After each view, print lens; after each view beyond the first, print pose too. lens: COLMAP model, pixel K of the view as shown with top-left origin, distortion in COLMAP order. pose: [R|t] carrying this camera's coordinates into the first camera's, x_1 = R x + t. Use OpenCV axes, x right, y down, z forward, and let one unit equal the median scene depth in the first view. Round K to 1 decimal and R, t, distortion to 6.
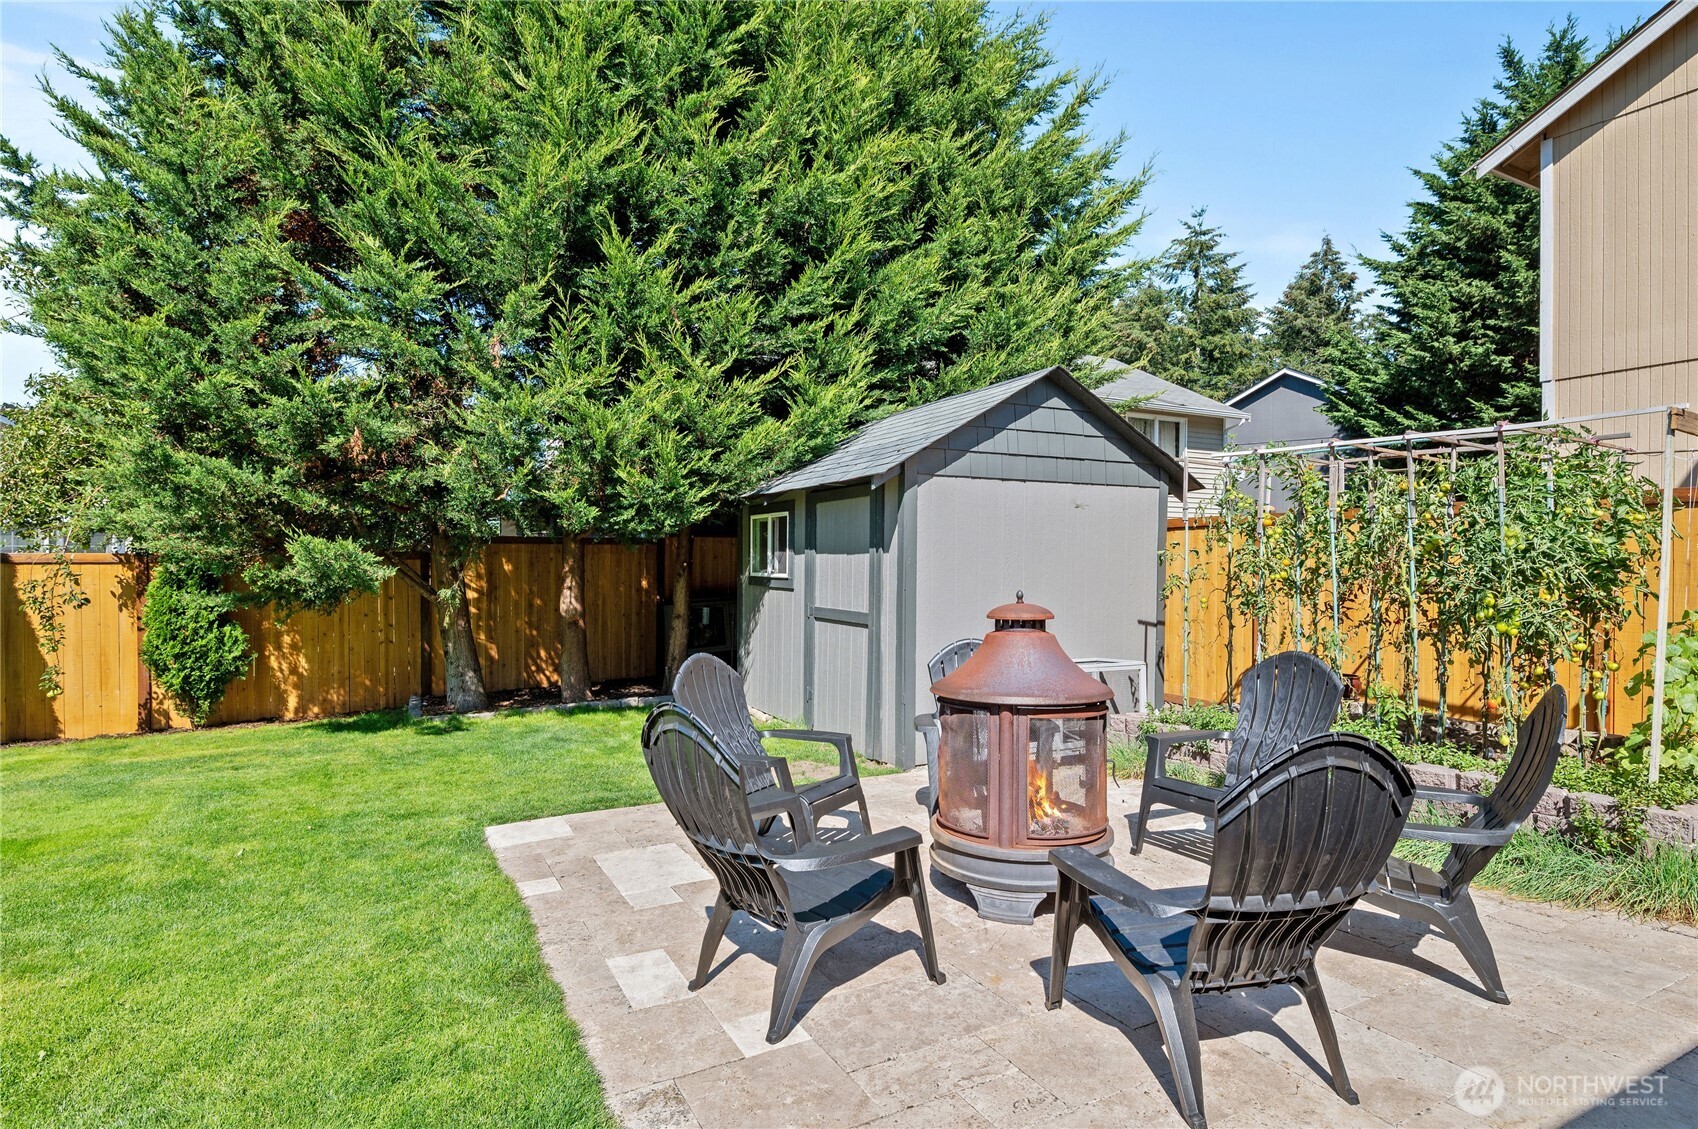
lens RADIAL K [[900.0, 0, 849.0], [0, 900.0, 564.5], [0, 0, 1]] dist [-0.010975, 0.000529]
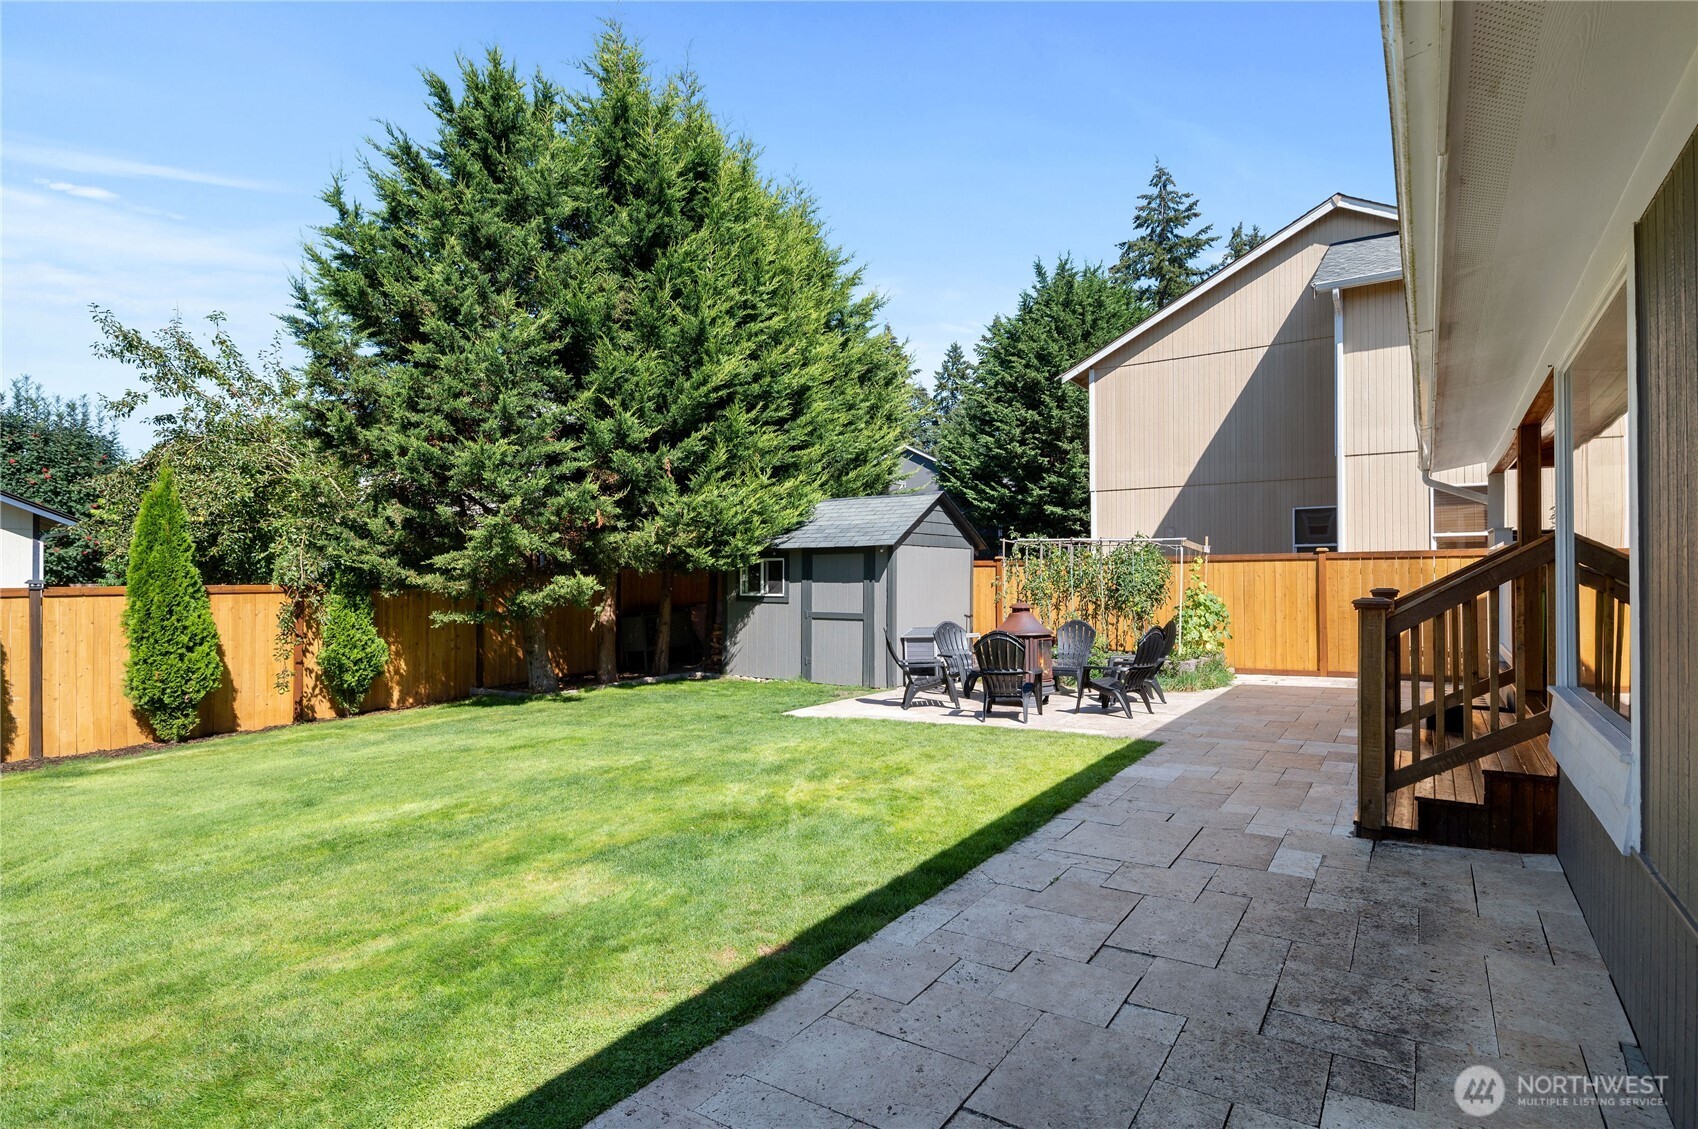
lens RADIAL K [[900.0, 0, 849.0], [0, 900.0, 564.5], [0, 0, 1]] dist [-0.010975, 0.000529]
pose [[0.878061, 0.001978, 0.478545, -0.664395], [0.007628, 0.999807, -0.018129, -0.011913], [-0.478489, 0.019569, 0.877876, -0.498282]]
